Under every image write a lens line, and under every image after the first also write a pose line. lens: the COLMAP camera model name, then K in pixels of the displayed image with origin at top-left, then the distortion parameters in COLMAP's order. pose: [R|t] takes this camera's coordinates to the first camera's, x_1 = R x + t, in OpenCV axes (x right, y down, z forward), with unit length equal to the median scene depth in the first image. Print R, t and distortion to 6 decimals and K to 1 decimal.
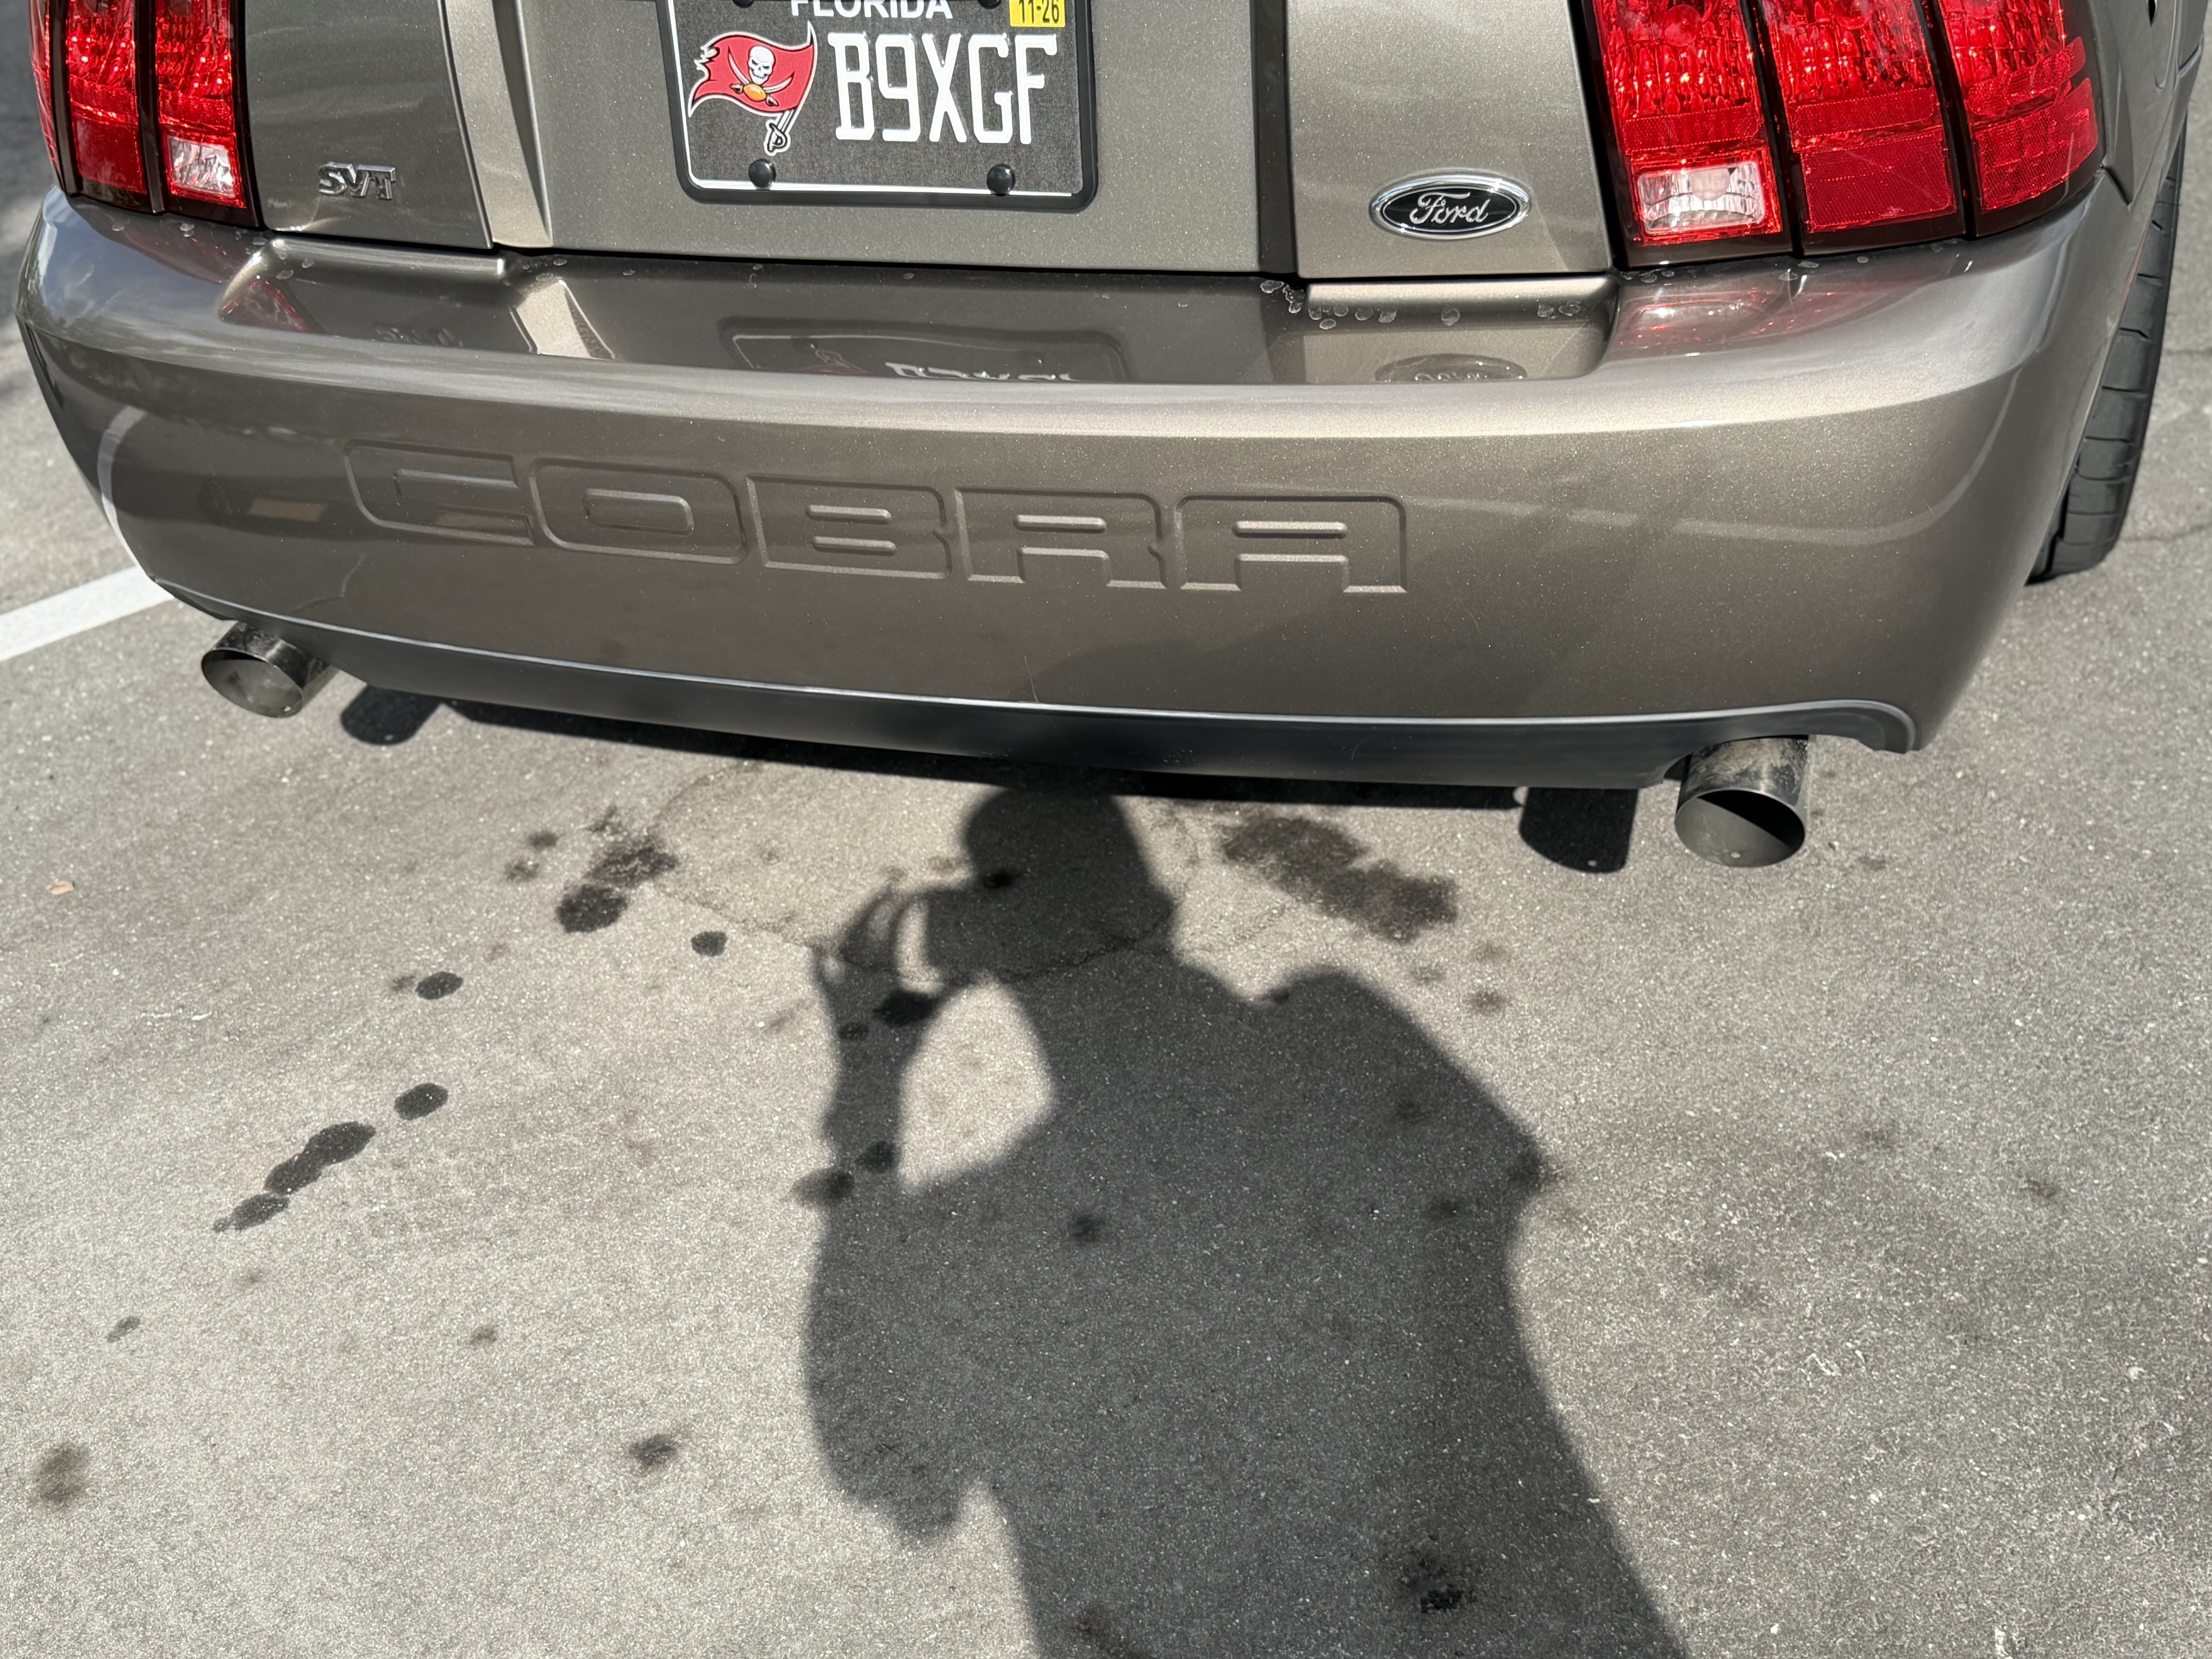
lens RADIAL K [[2411.2, 0, 1107.9], [0, 2411.2, 828.5], [0, 0, 1]] dist [0.218697, -0.491523]
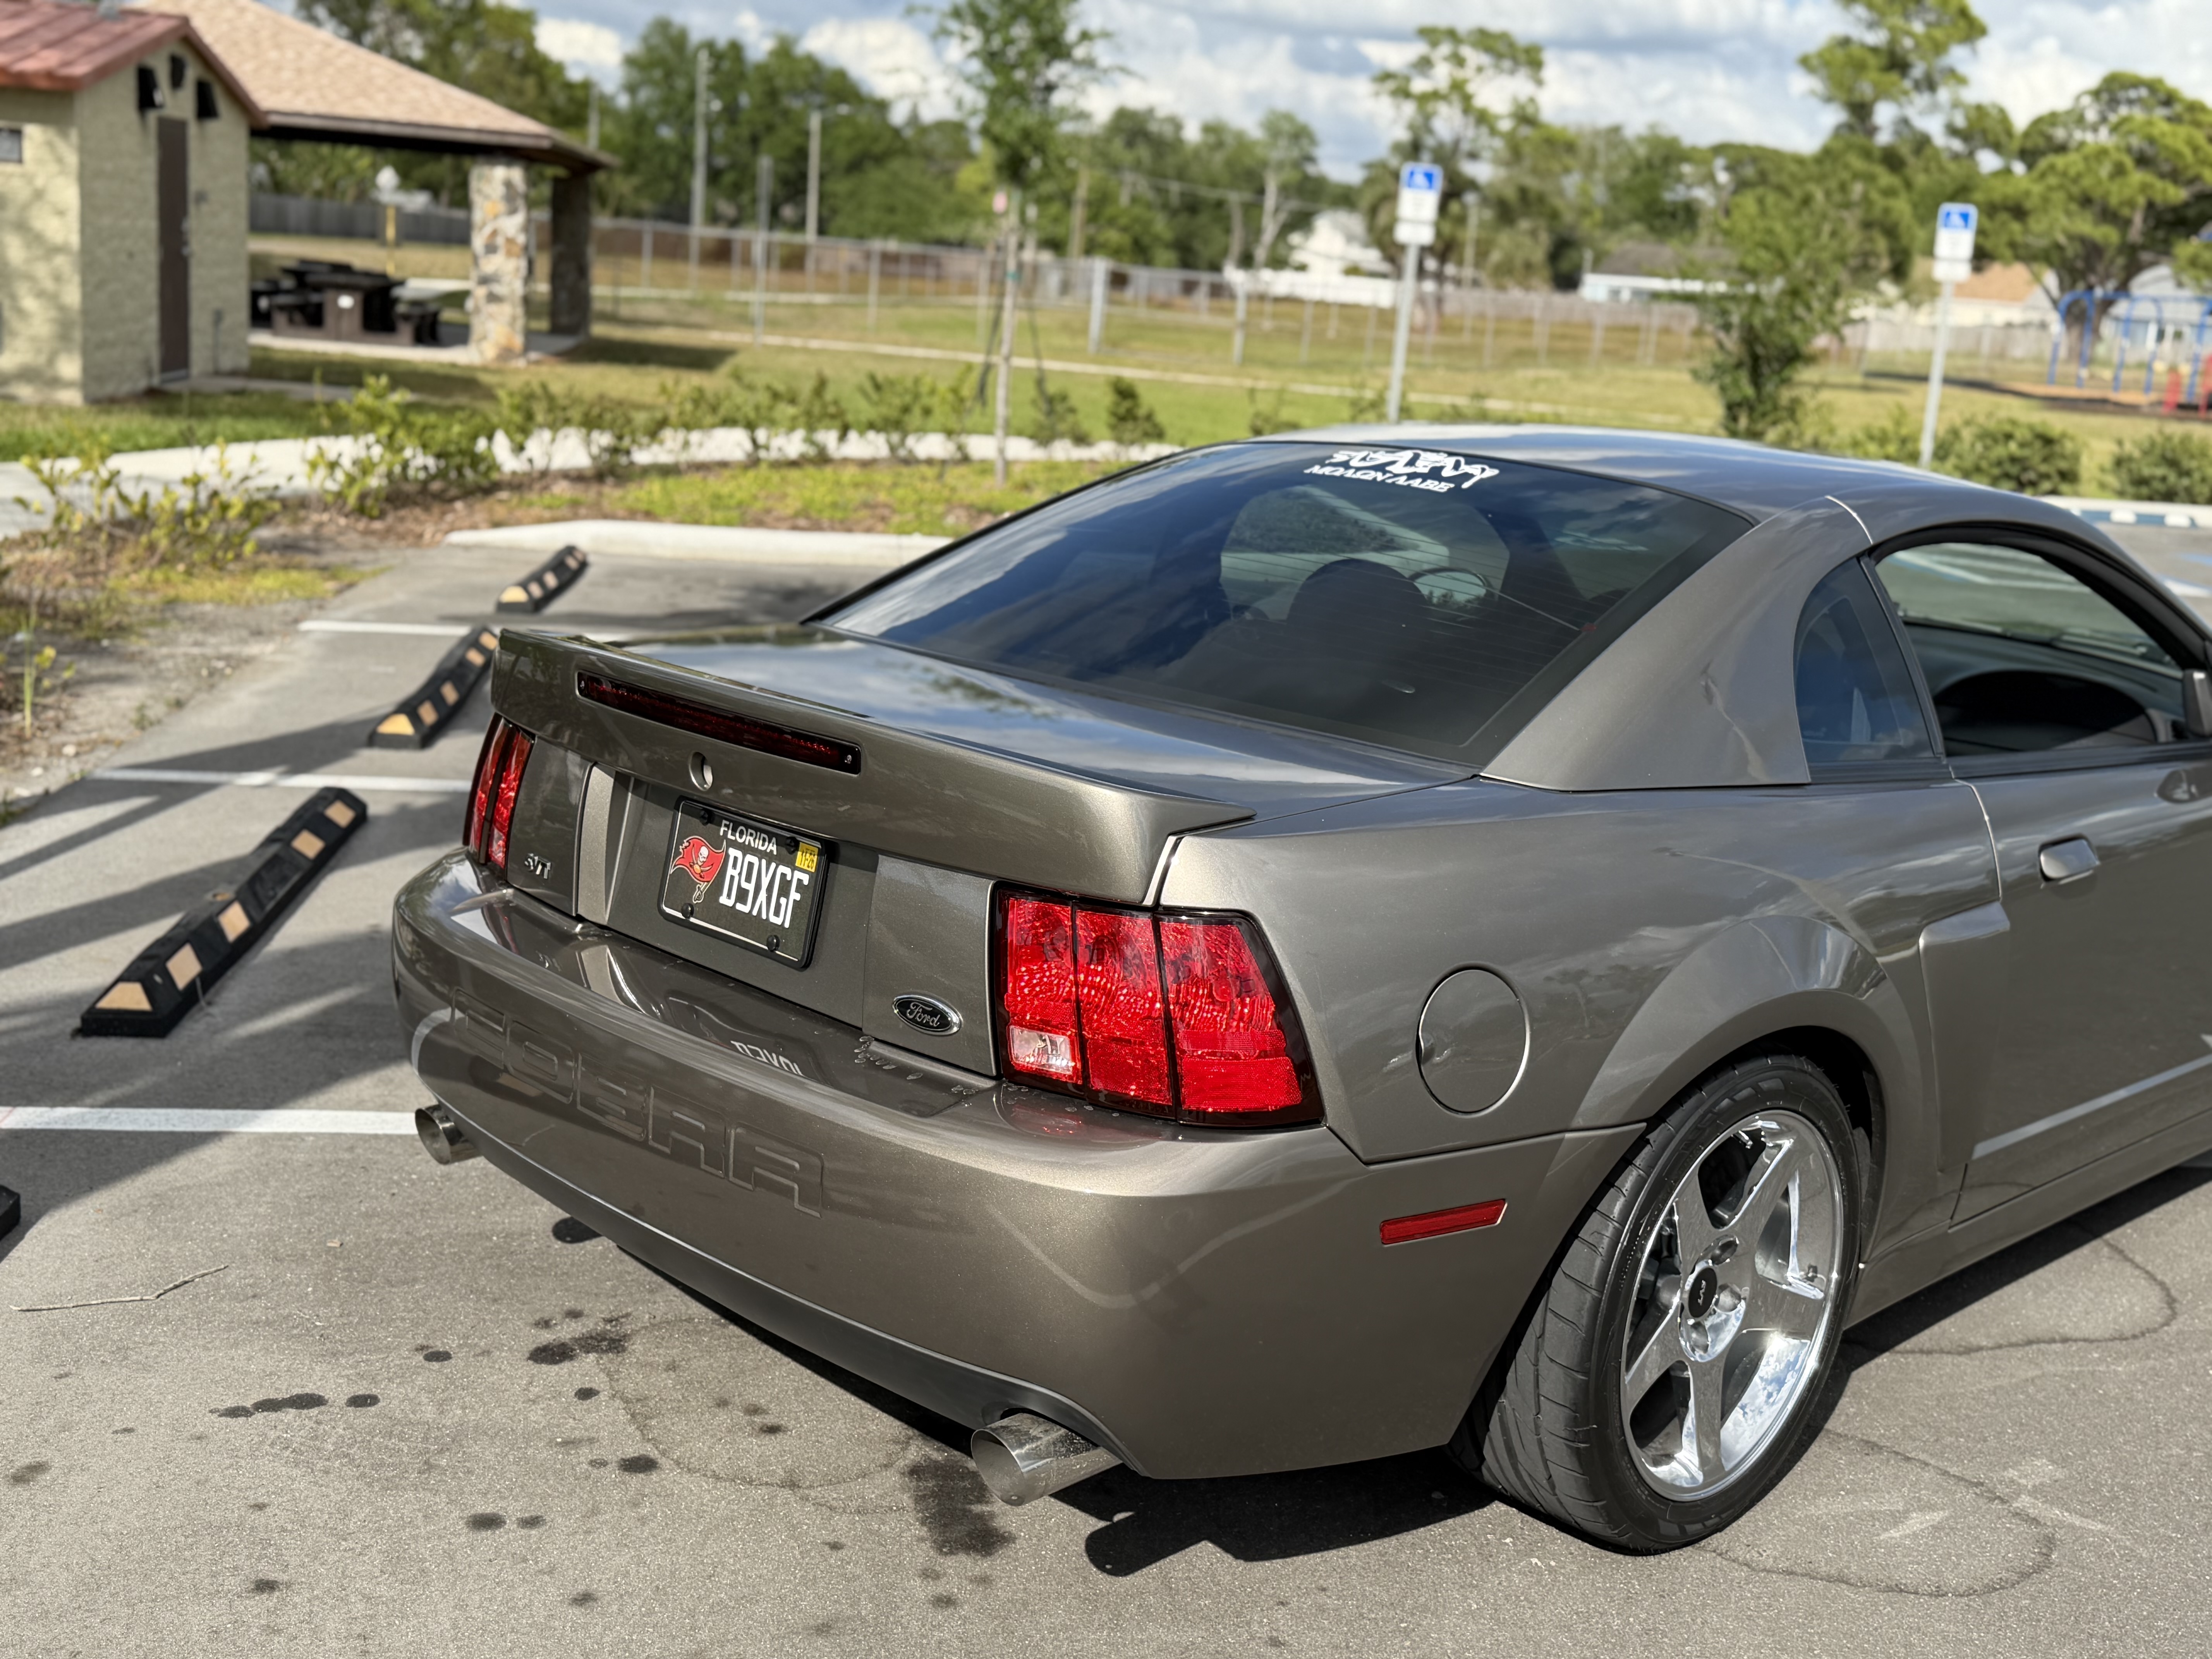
lens RADIAL K [[2411.2, 0, 1107.9], [0, 2411.2, 828.5], [0, 0, 1]] dist [0.218697, -0.491523]
pose [[0.855193, 0.247015, -0.455662, 0.913295], [-0.404968, 0.867129, -0.289979, 0.068081], [0.323489, 0.432517, 0.841596, -0.411373]]
